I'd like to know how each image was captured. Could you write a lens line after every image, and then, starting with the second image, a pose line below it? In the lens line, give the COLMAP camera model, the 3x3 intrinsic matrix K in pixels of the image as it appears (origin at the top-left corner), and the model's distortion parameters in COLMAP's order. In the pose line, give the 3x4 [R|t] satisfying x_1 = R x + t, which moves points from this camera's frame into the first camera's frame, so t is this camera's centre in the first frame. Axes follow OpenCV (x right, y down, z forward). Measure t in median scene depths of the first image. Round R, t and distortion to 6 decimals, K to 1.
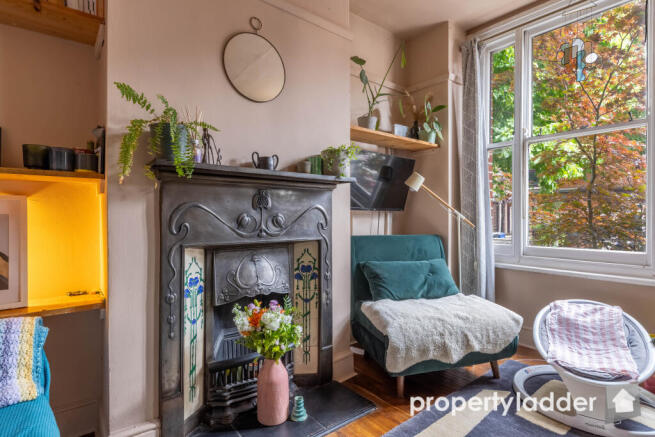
lens RADIAL K [[333.9, 0, 326.6], [0, 333.9, 215.6], [0, 0, 1]] dist [0.000363, -0.000632]
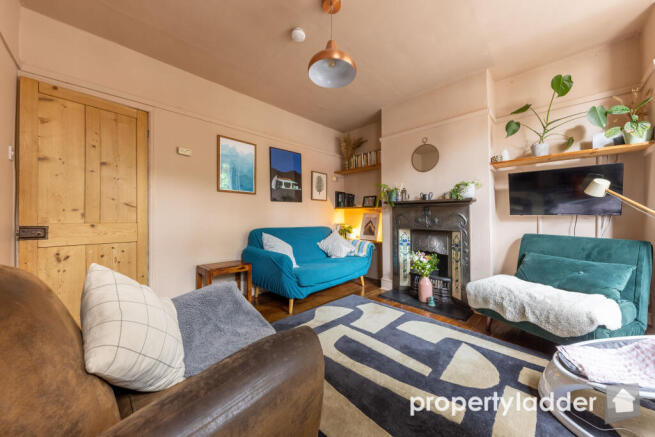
lens RADIAL K [[227.3, 0, 326.6], [0, 227.3, 219.0], [0, 0, 1]] dist [-0.000488, -0.000029]
pose [[0.099962, 0.013757, -0.994896, 1.299674], [-0.002325, 0.999905, 0.013593, -0.015394], [0.994989, 0.000954, 0.099984, 0.102007]]
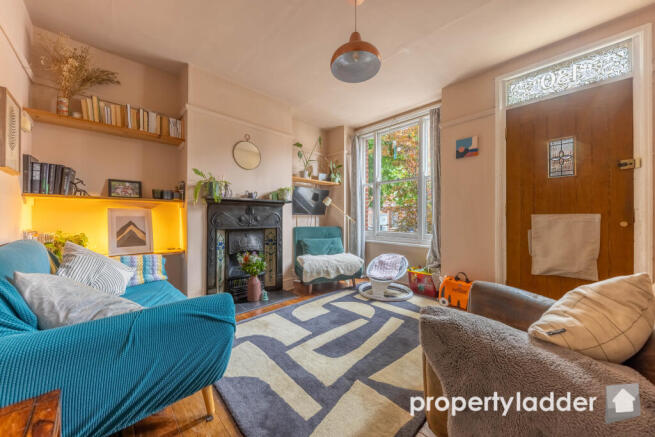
lens RADIAL K [[230.9, 0, 330.5], [0, 230.9, 217.5], [0, 0, 1]] dist [0.000329, 0.000050]
pose [[0.995482, 0.003893, 0.094873, 0.213395], [-0.004044, 0.999991, 0.001401, -0.001887], [-0.094867, -0.001778, 0.995488, -0.669466]]
